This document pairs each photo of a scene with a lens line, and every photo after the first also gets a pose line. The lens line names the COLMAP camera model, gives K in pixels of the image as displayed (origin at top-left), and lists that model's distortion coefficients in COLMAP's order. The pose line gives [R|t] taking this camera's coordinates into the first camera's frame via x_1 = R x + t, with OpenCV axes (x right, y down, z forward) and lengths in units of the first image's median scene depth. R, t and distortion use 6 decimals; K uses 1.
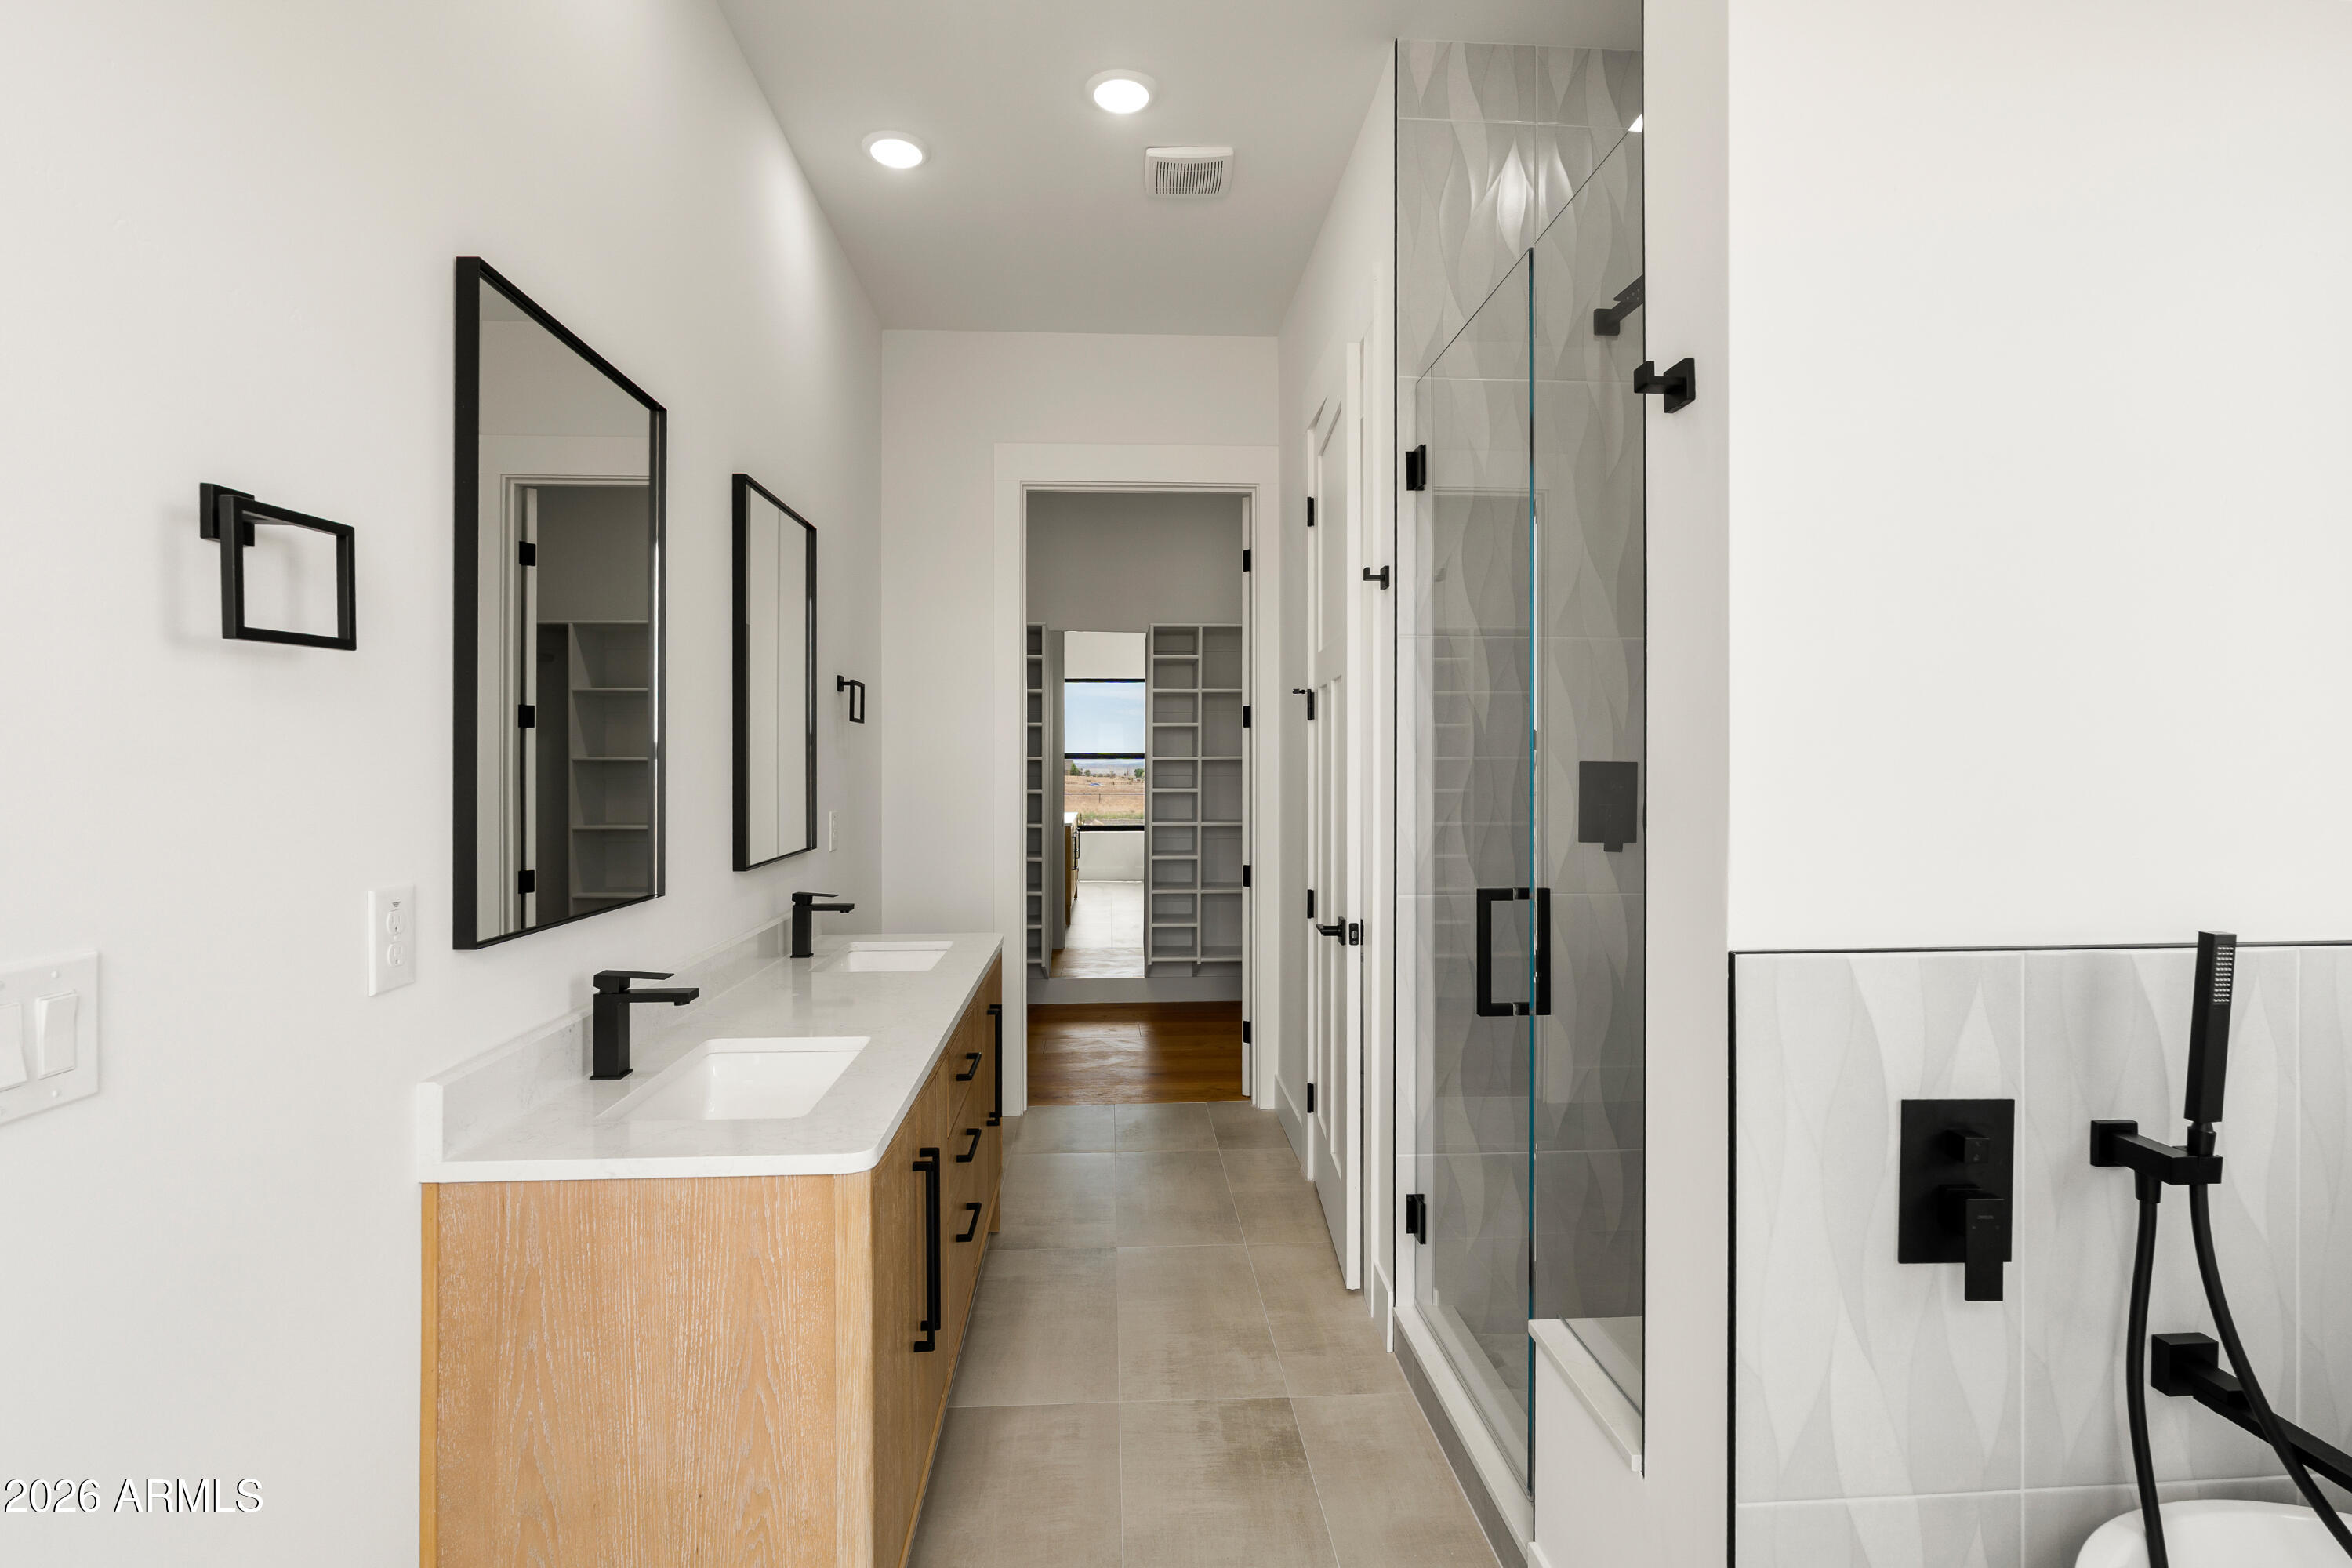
lens RADIAL K [[1081.5, 0, 1178.6], [0, 1081.5, 761.3], [0, 0, 1]] dist [-0.004032, -0.002179]
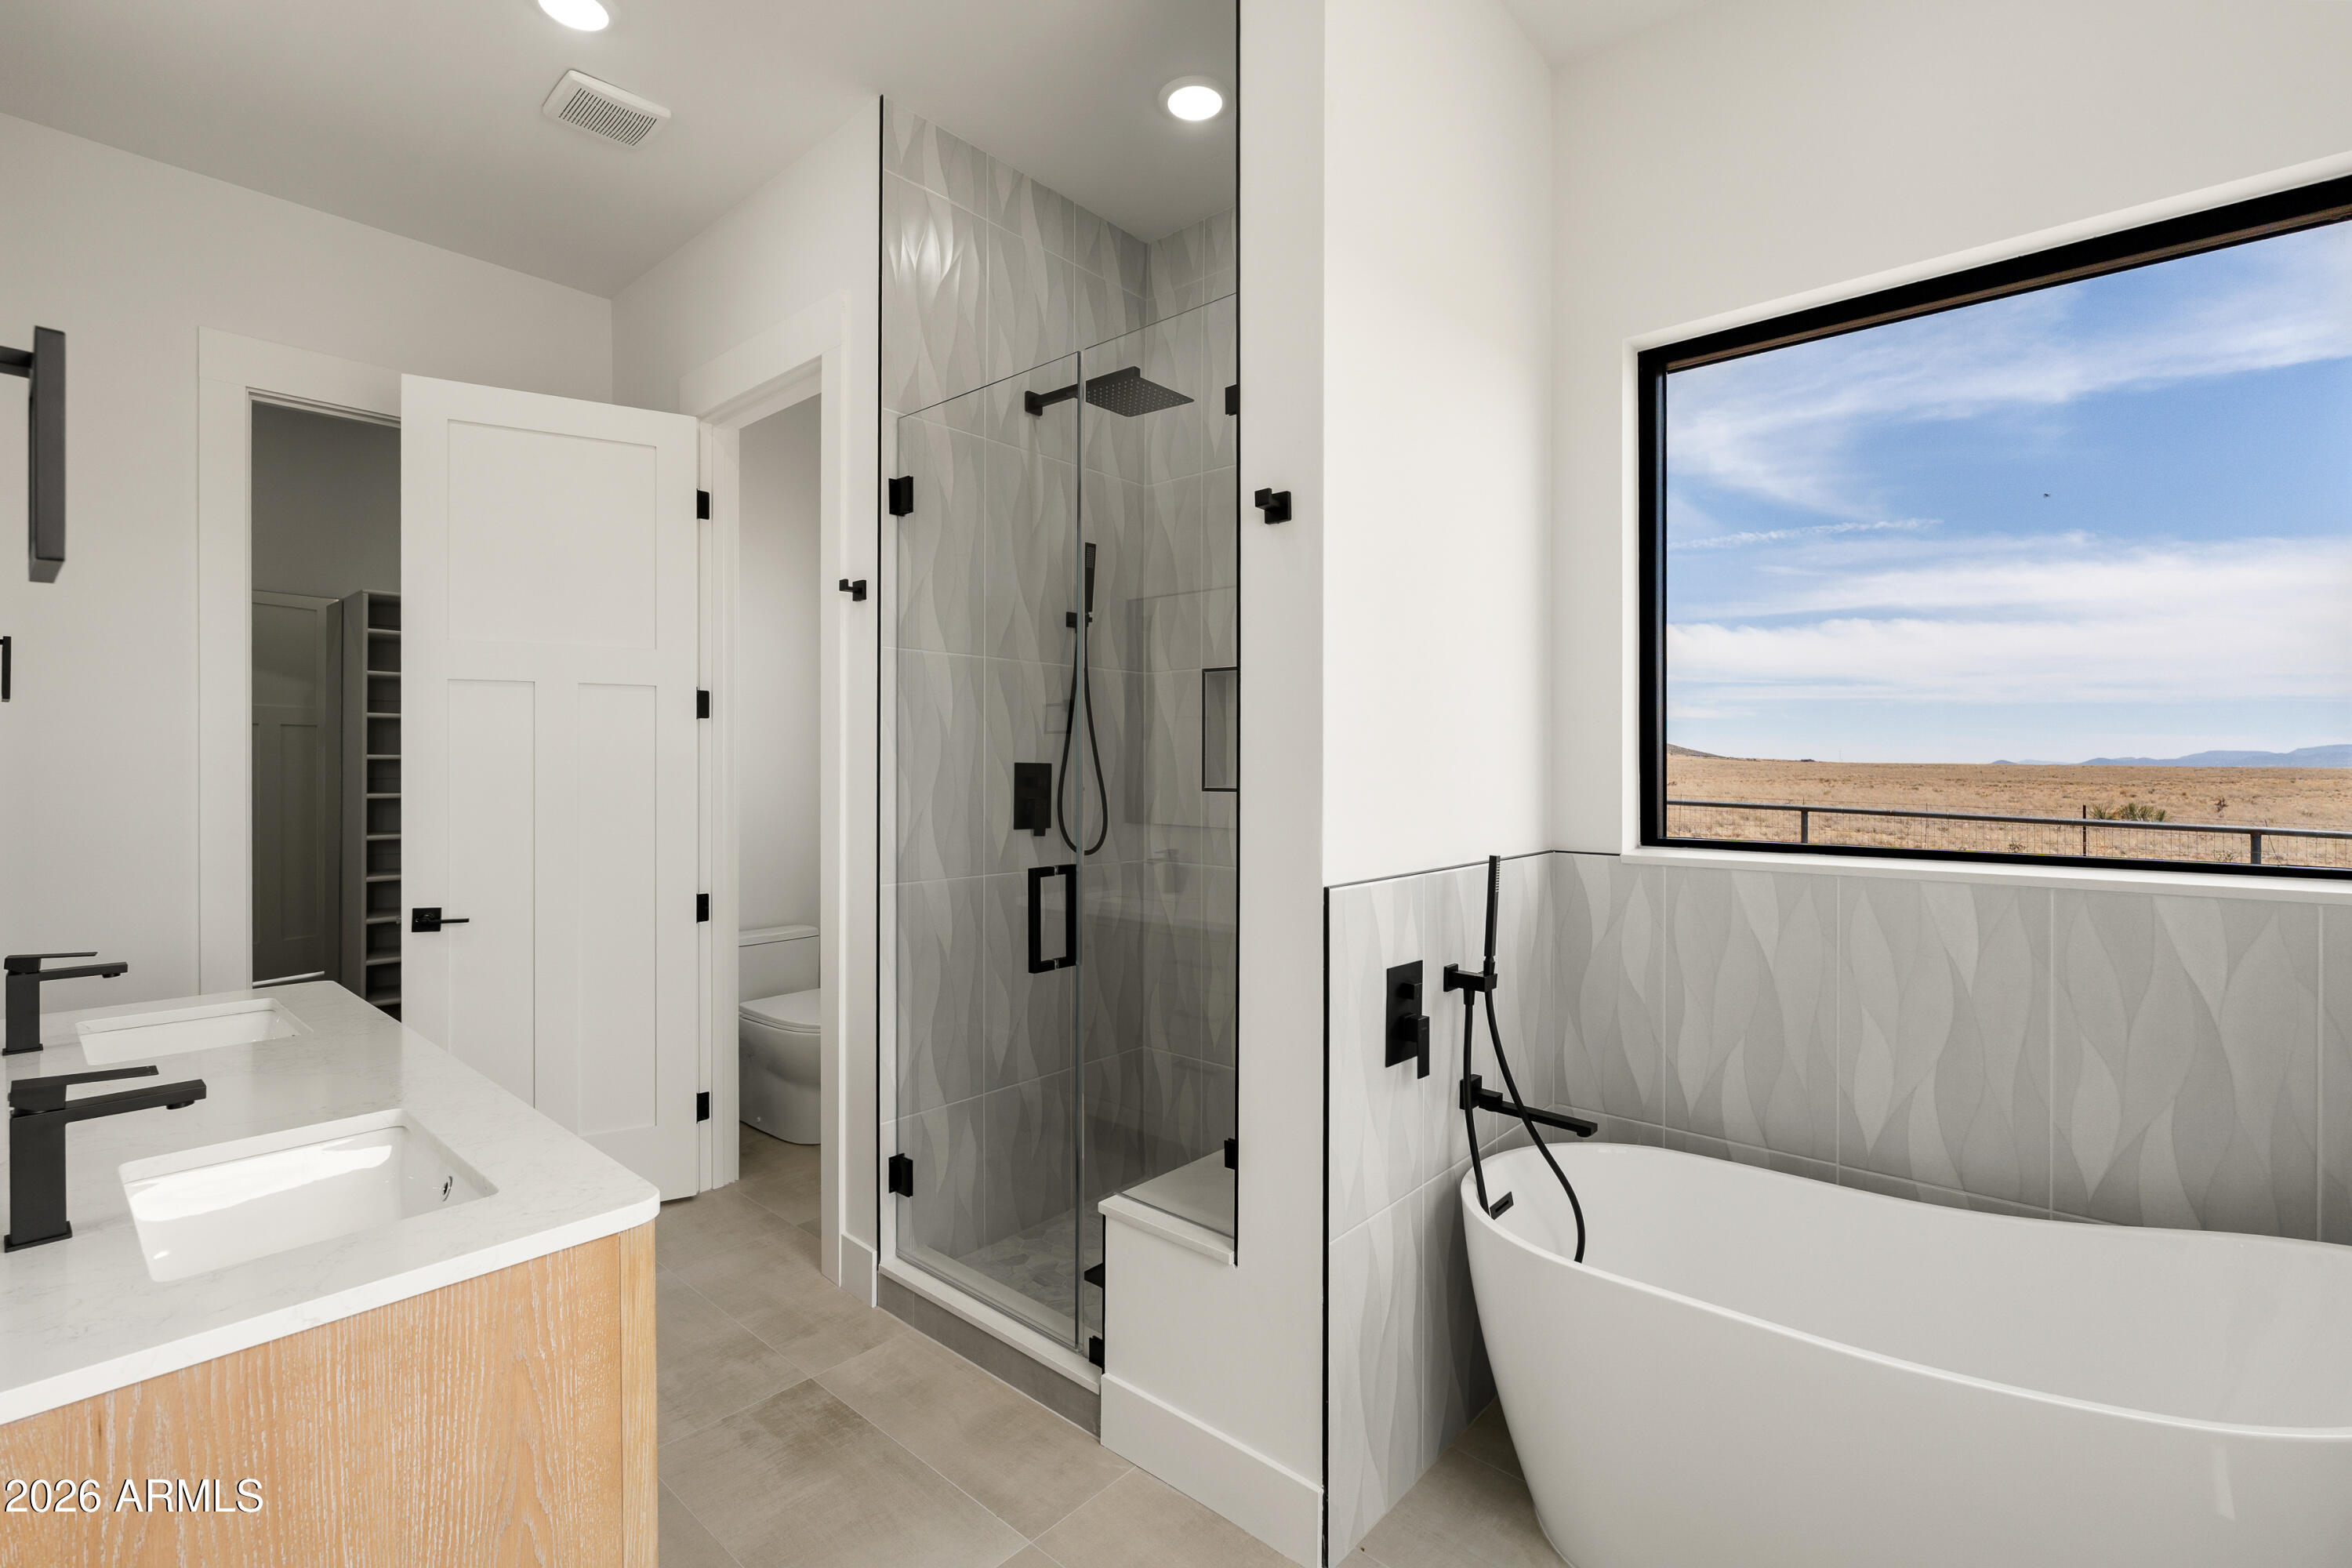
lens RADIAL K [[1045.1, 0, 1180.3], [0, 1045.1, 767.1], [0, 0, 1]] dist [-0.003495, -0.000361]
pose [[0.707050, 0.000124, 0.707163, -0.416707], [-0.003556, 0.999988, 0.003380, 0.000546], [-0.707154, -0.004905, 0.707042, 0.056472]]
